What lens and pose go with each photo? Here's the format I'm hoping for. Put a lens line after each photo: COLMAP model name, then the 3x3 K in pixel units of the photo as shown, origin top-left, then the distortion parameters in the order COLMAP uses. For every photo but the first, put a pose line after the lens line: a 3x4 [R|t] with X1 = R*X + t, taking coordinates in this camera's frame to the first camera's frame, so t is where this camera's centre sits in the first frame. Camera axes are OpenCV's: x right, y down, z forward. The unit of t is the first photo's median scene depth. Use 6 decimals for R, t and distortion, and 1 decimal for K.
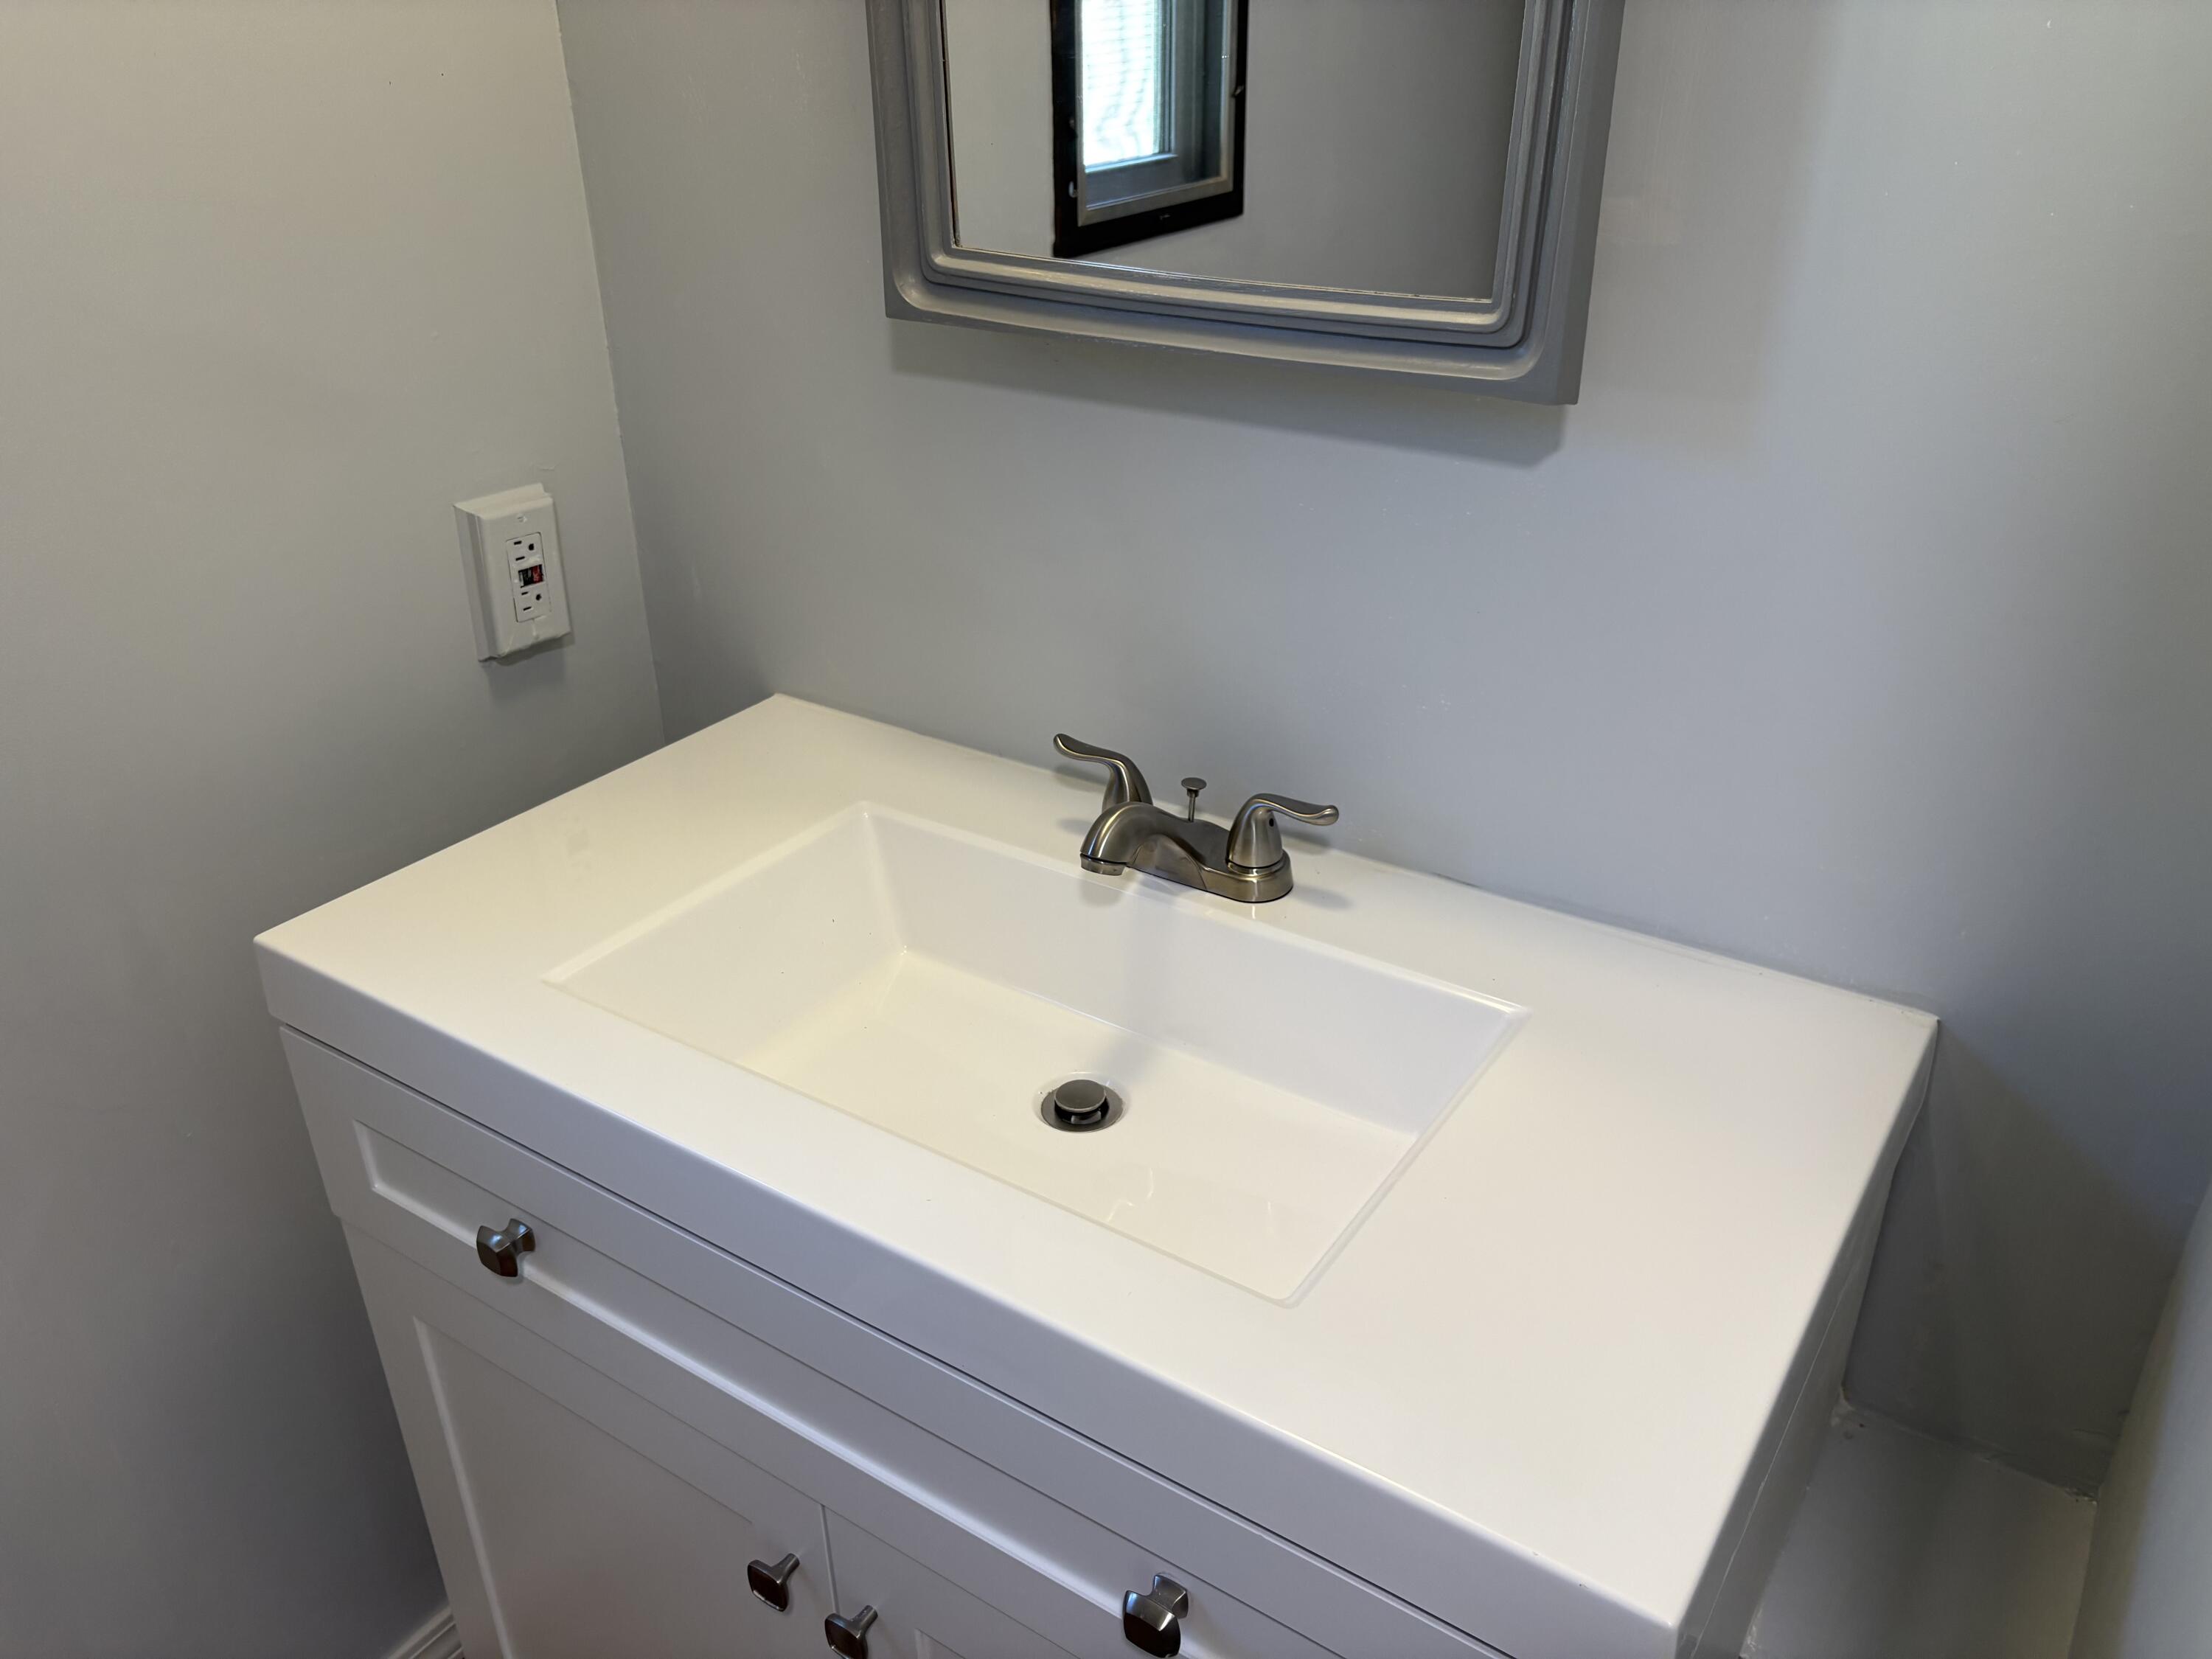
lens RADIAL K [[1673.3, 0, 1116.9], [0, 1673.3, 844.3], [0, 0, 1]] dist [0.026759, -0.002293]
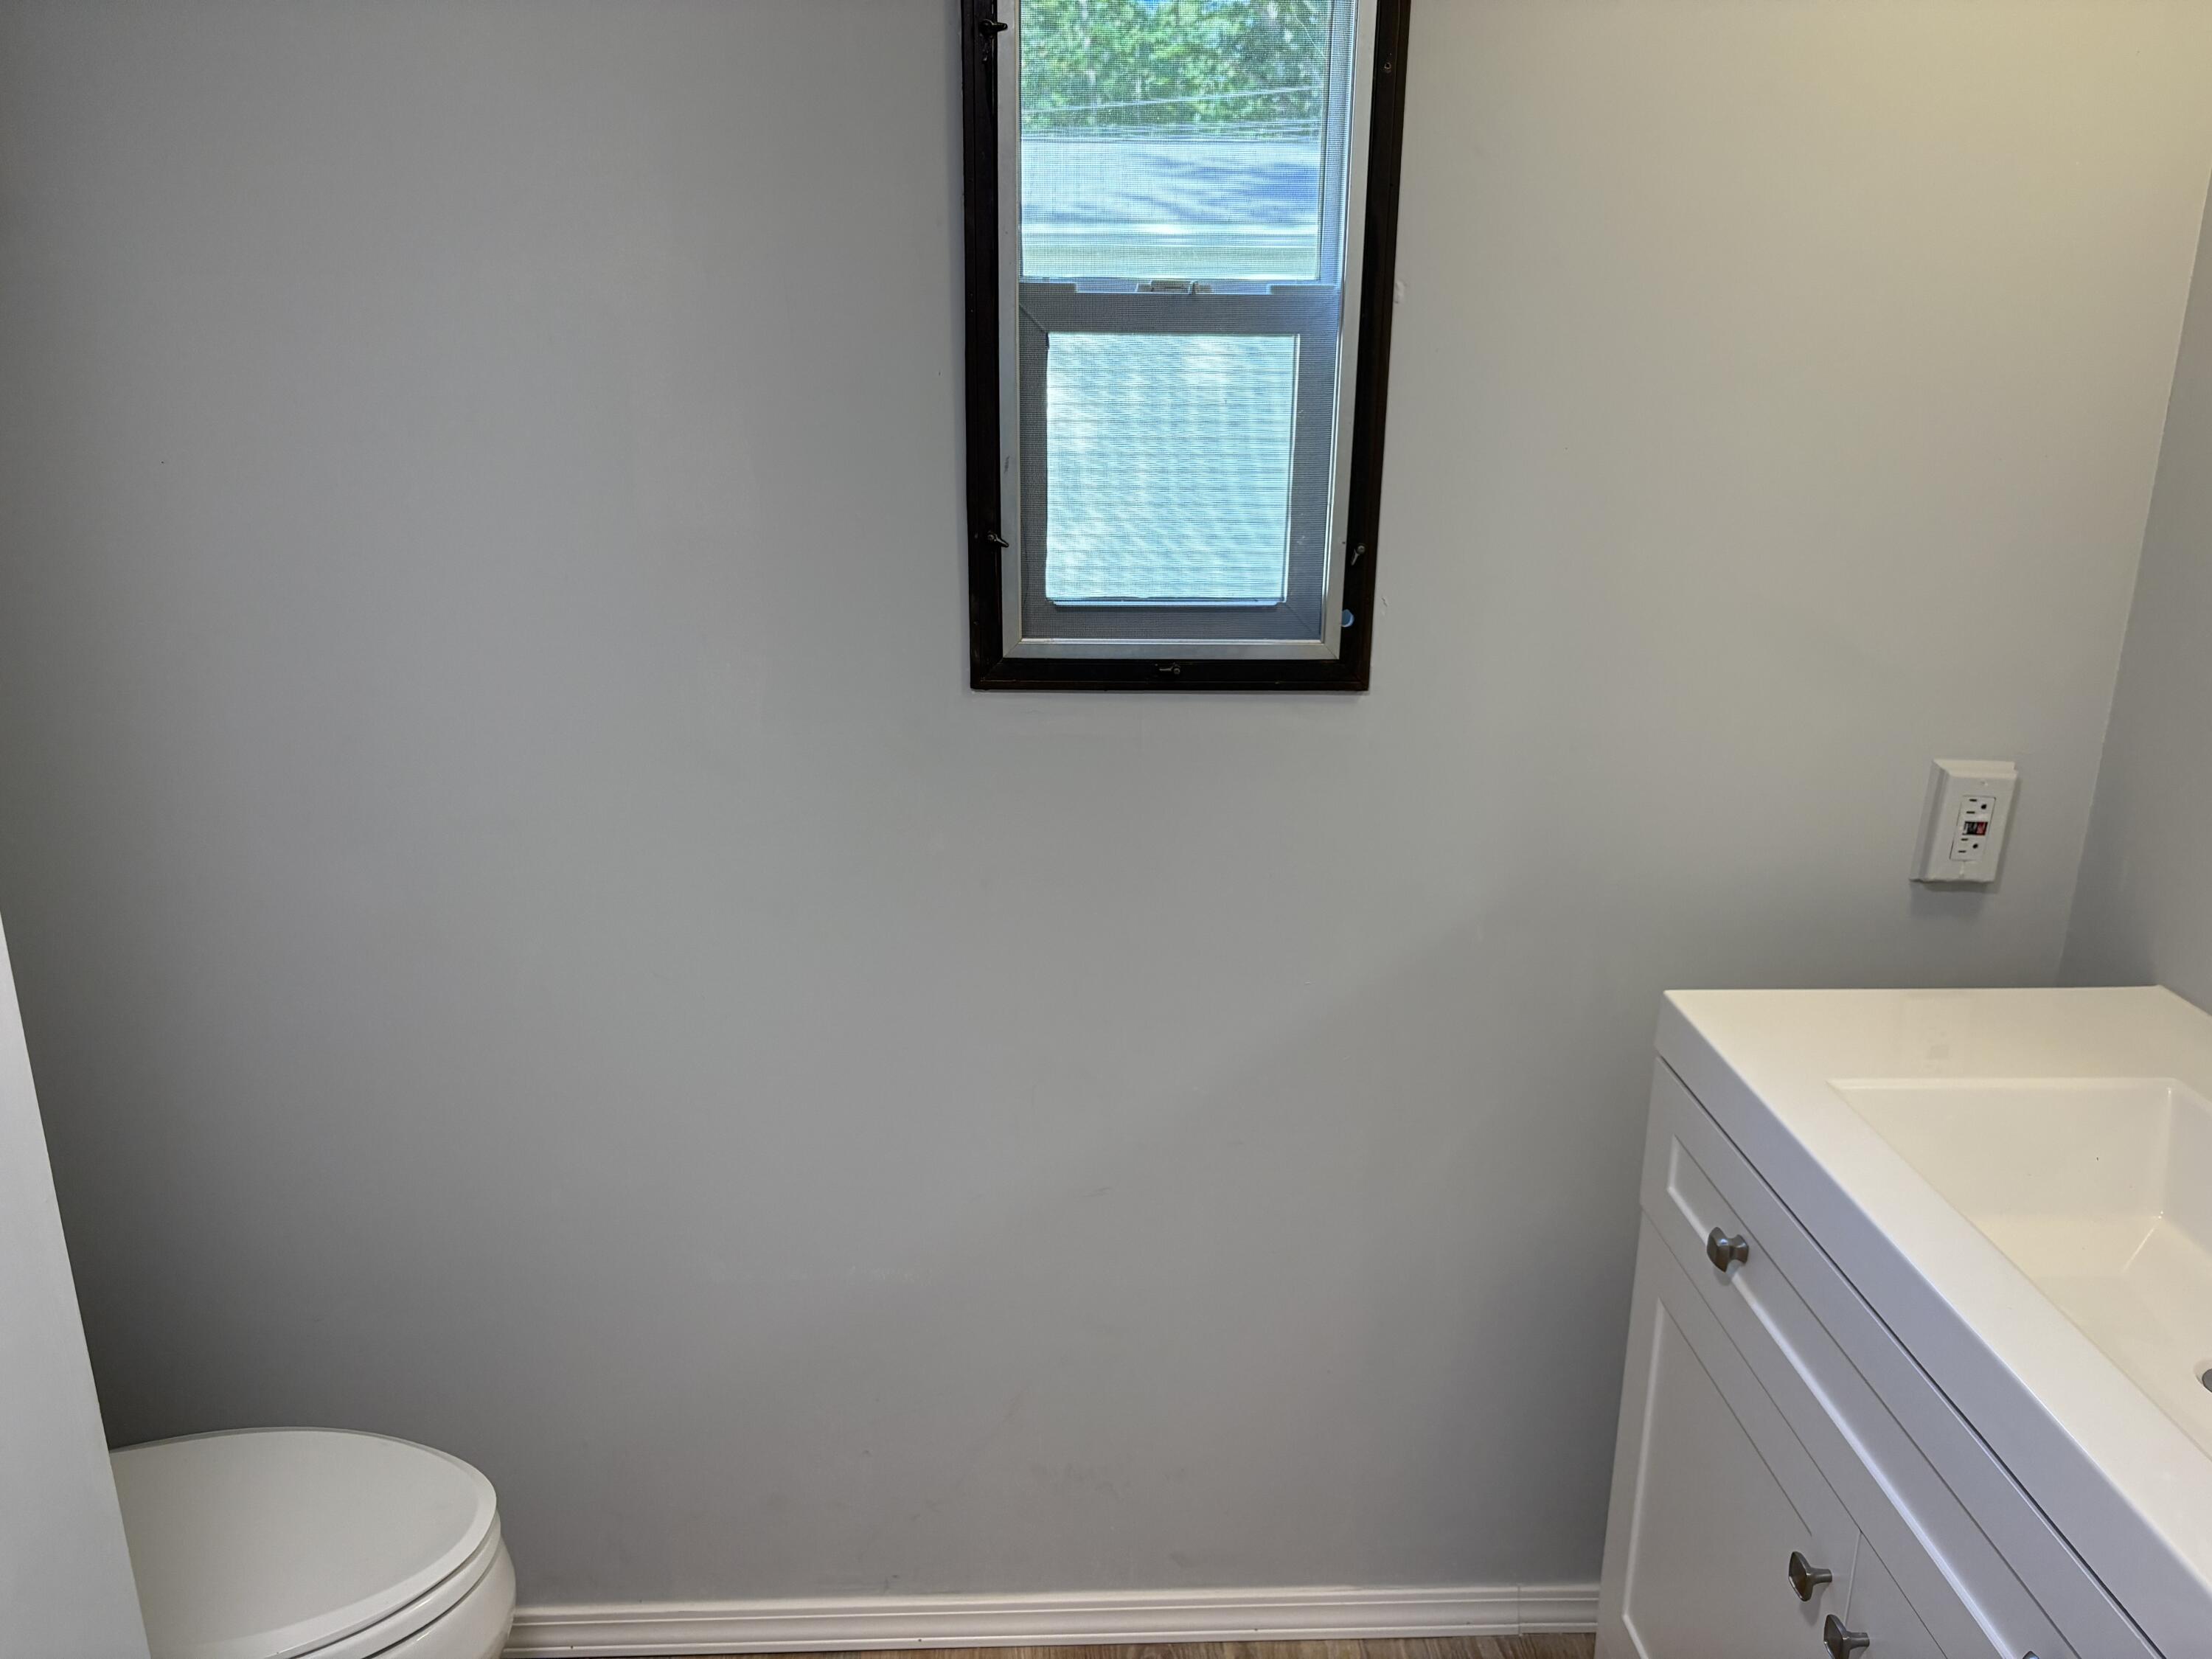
lens RADIAL K [[1673.3, 0, 1101.2], [0, 1673.3, 836.0], [0, 0, 1]] dist [0.026759, -0.002293]
pose [[0.588436, 0.264335, -0.764114, 0.231332], [-0.386661, 0.921979, 0.021183, 0.071762], [0.710096, 0.282988, 0.644733, -0.275426]]
